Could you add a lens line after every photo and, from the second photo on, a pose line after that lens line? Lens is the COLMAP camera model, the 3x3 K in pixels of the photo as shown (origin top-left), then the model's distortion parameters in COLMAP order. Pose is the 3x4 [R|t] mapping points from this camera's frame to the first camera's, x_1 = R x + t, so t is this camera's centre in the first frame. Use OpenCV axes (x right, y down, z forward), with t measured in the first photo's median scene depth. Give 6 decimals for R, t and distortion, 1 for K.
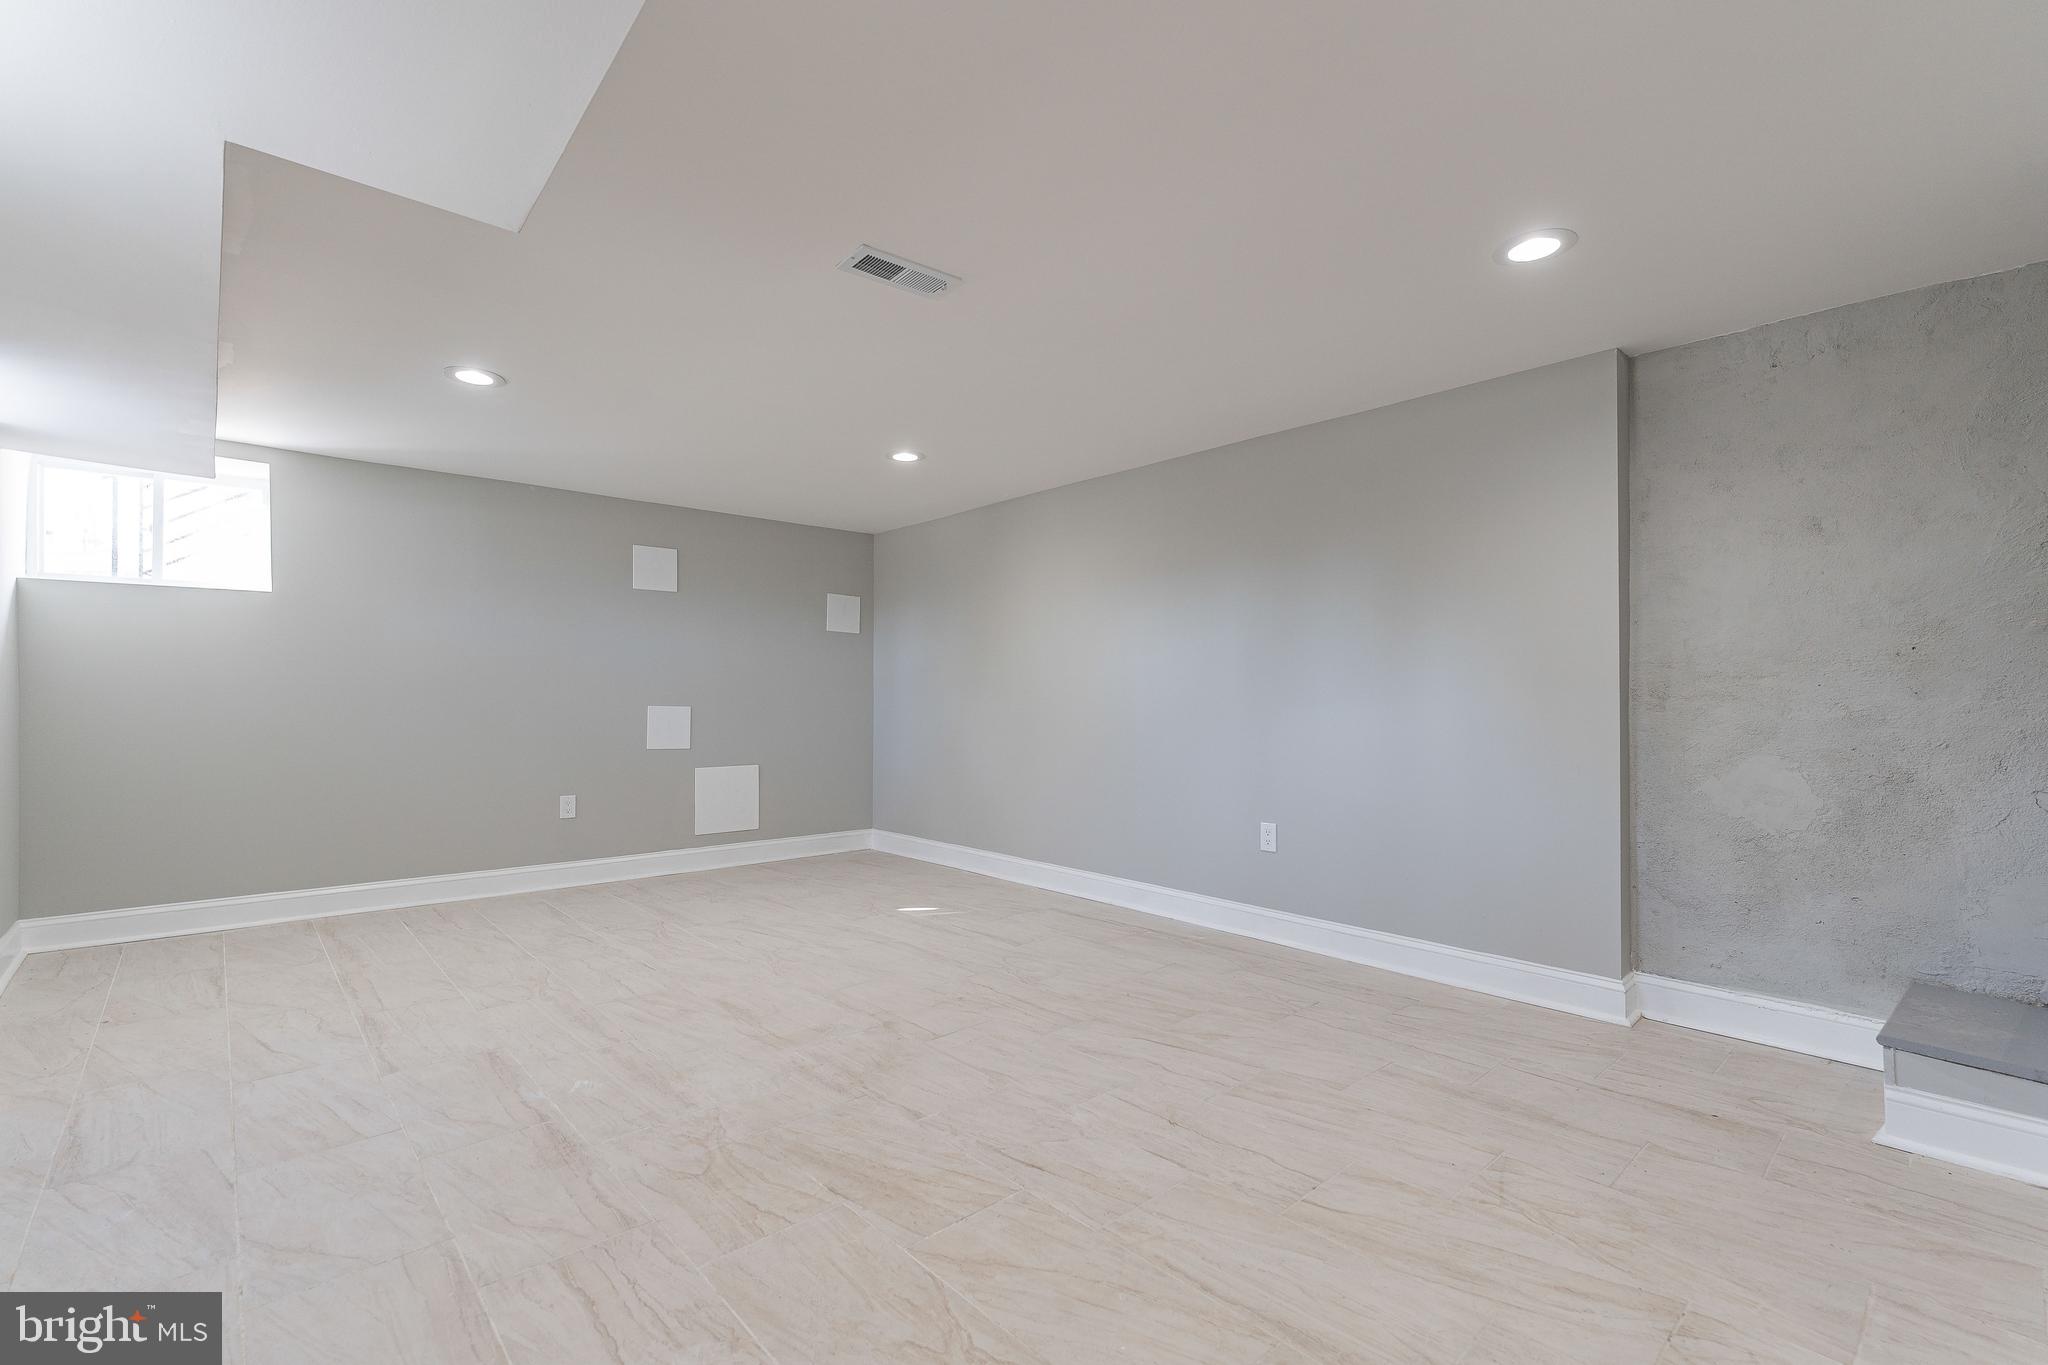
lens RADIAL K [[886.7, 0, 1012.5], [0, 886.7, 689.4], [0, 0, 1]] dist [-0.001669, -0.000115]
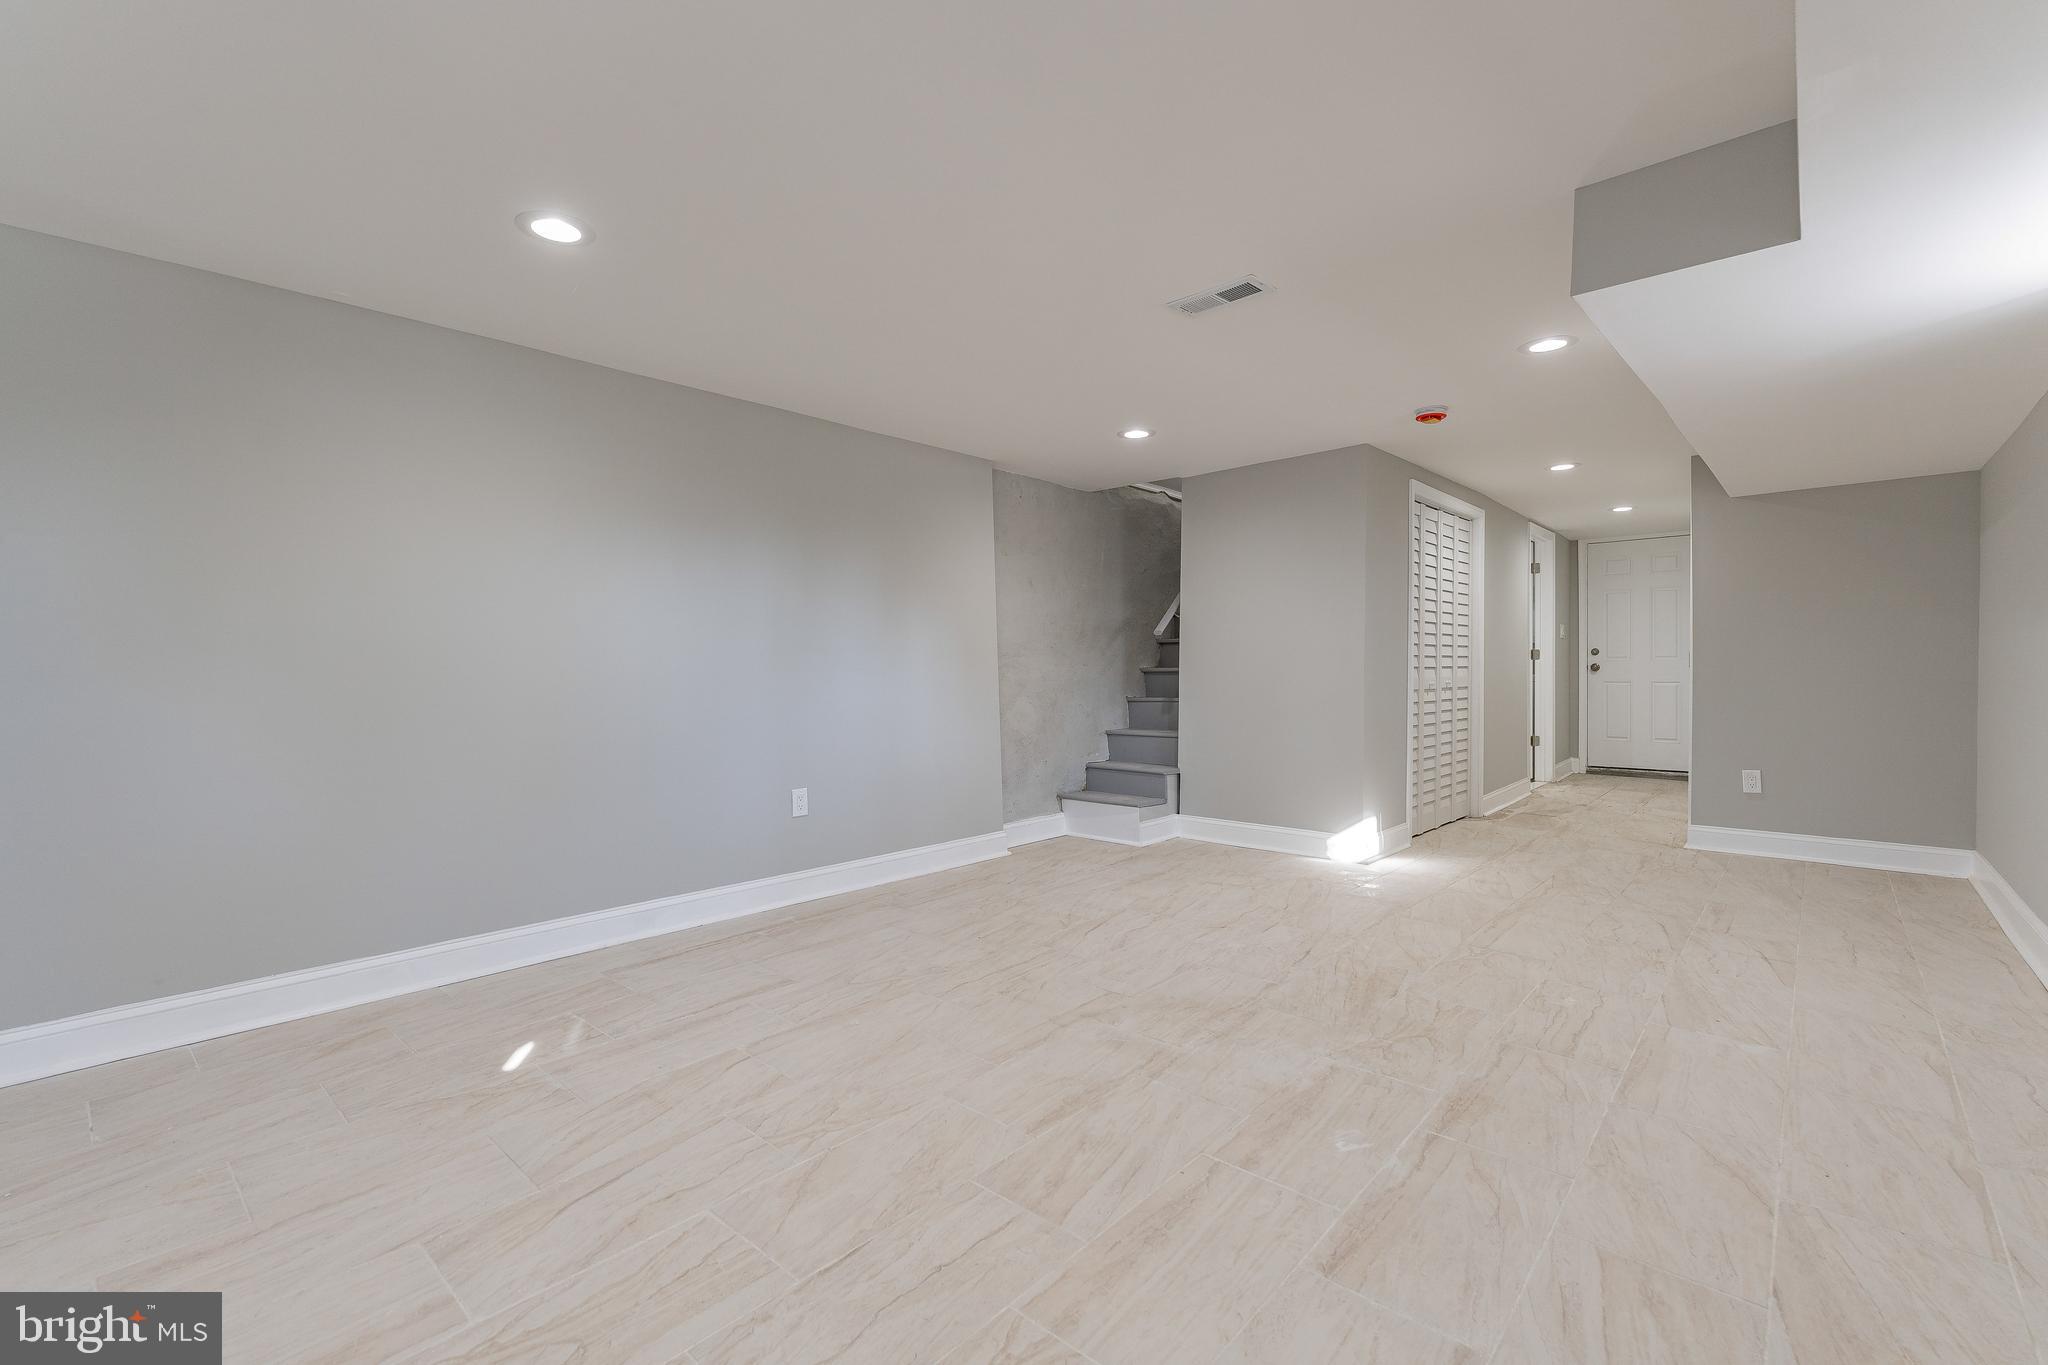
lens RADIAL K [[893.5, 0, 1021.8], [0, 893.5, 673.0], [0, 0, 1]] dist [0.001099, 0.000184]
pose [[-0.107423, -0.005266, 0.994199, -1.149866], [-0.003618, 0.999981, 0.004906, 0.013101], [-0.994207, -0.003070, -0.107440, 1.261623]]
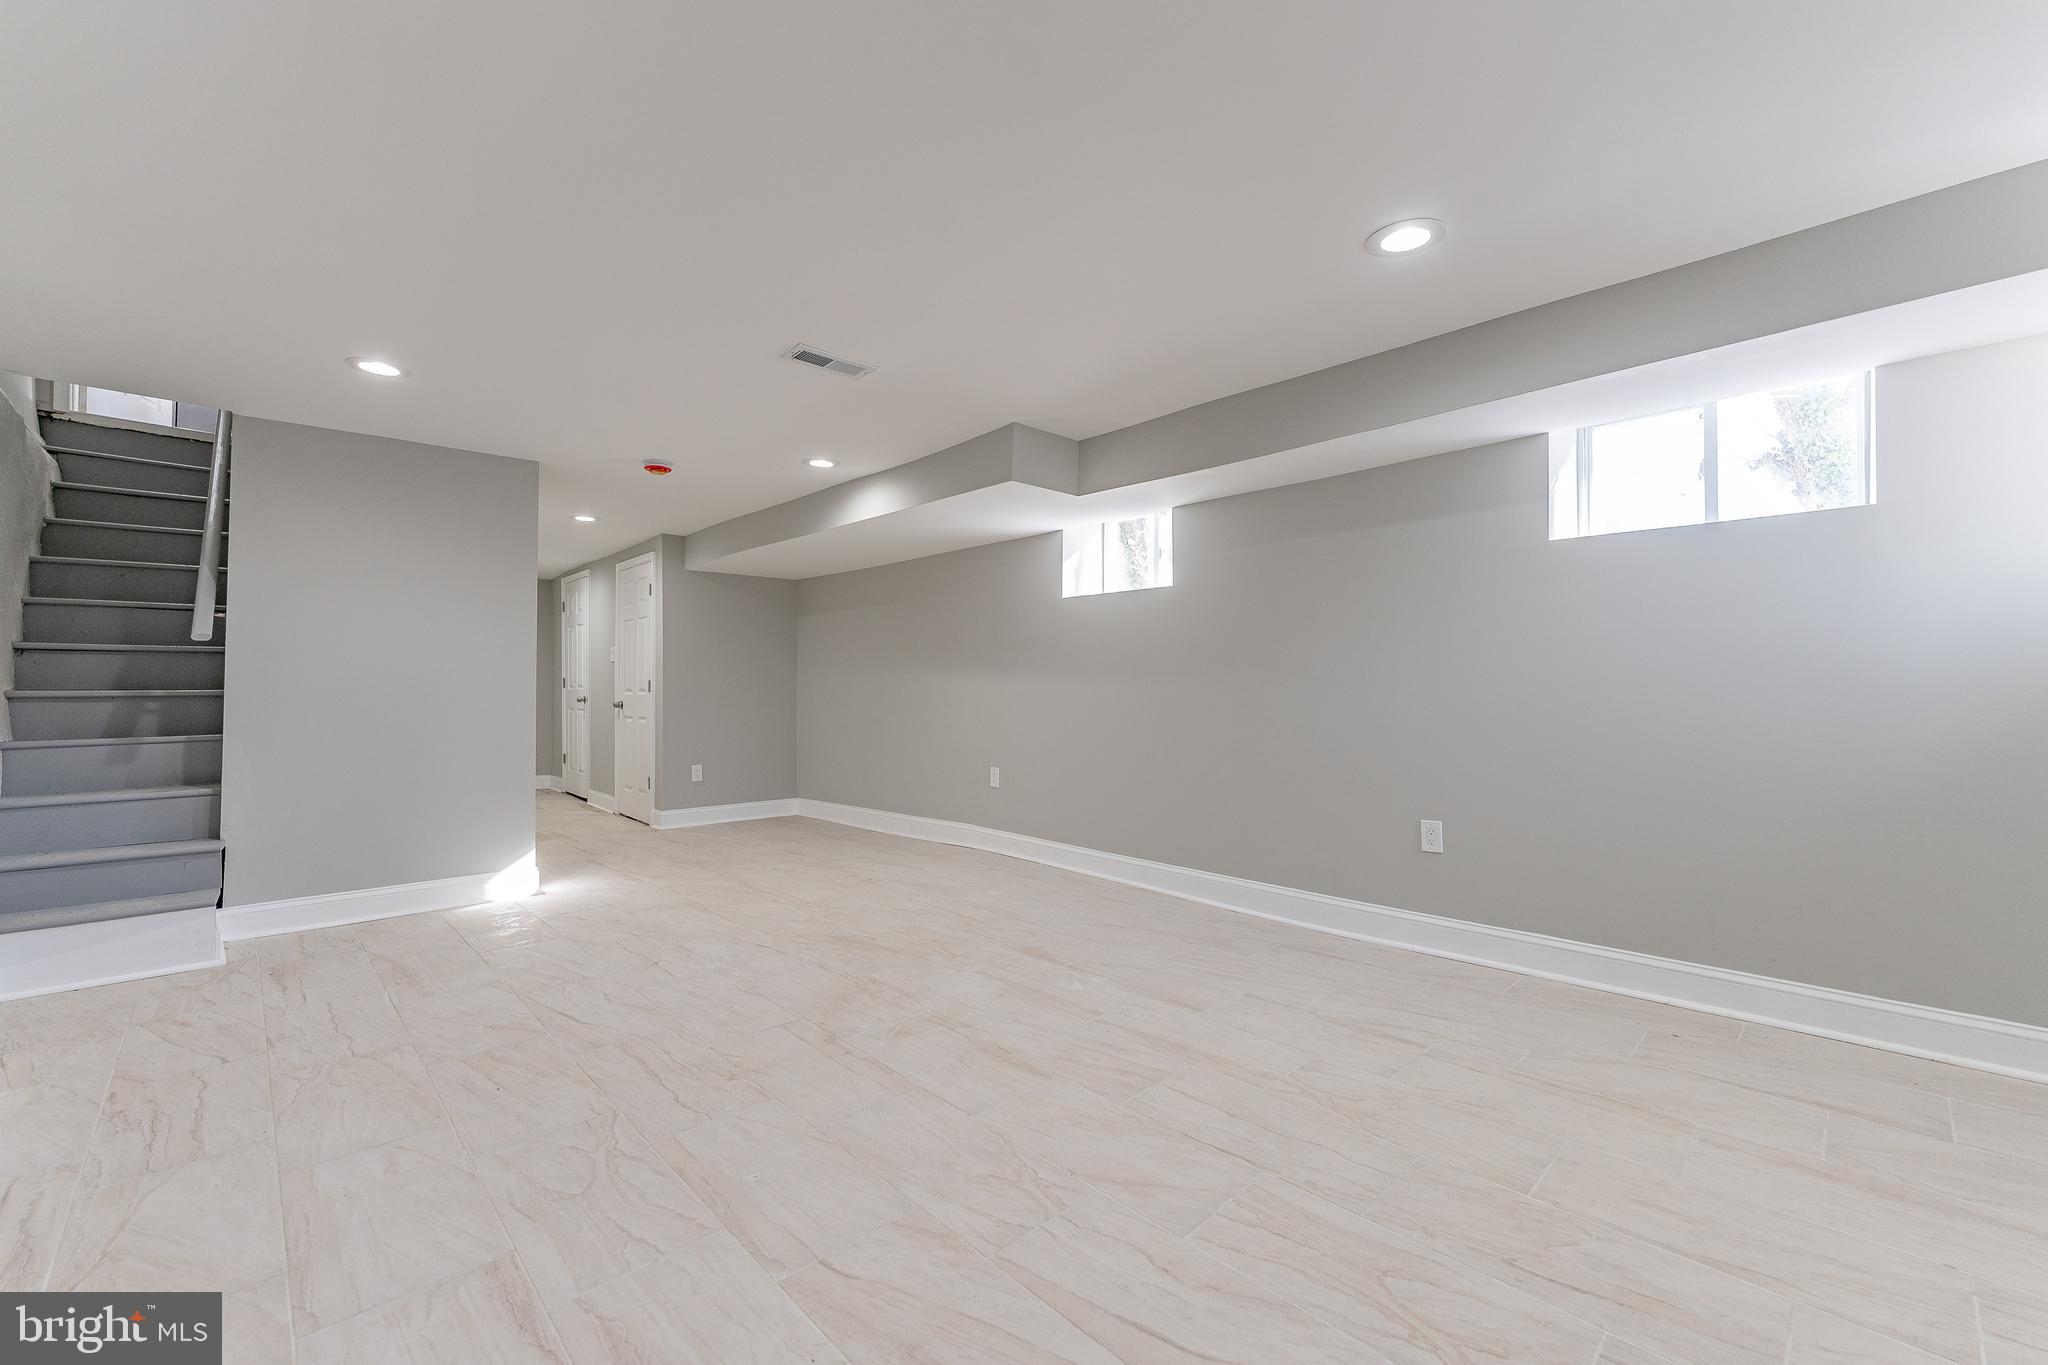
lens RADIAL K [[825.9, 0, 1022.0], [0, 825.9, 679.0], [0, 0, 1]] dist [0.001815, 0.000015]
pose [[-0.999391, -0.000487, -0.034878, -0.333303], [0.000317, 0.999734, -0.023041, 0.021541], [0.034880, -0.023038, -0.999126, 2.024163]]
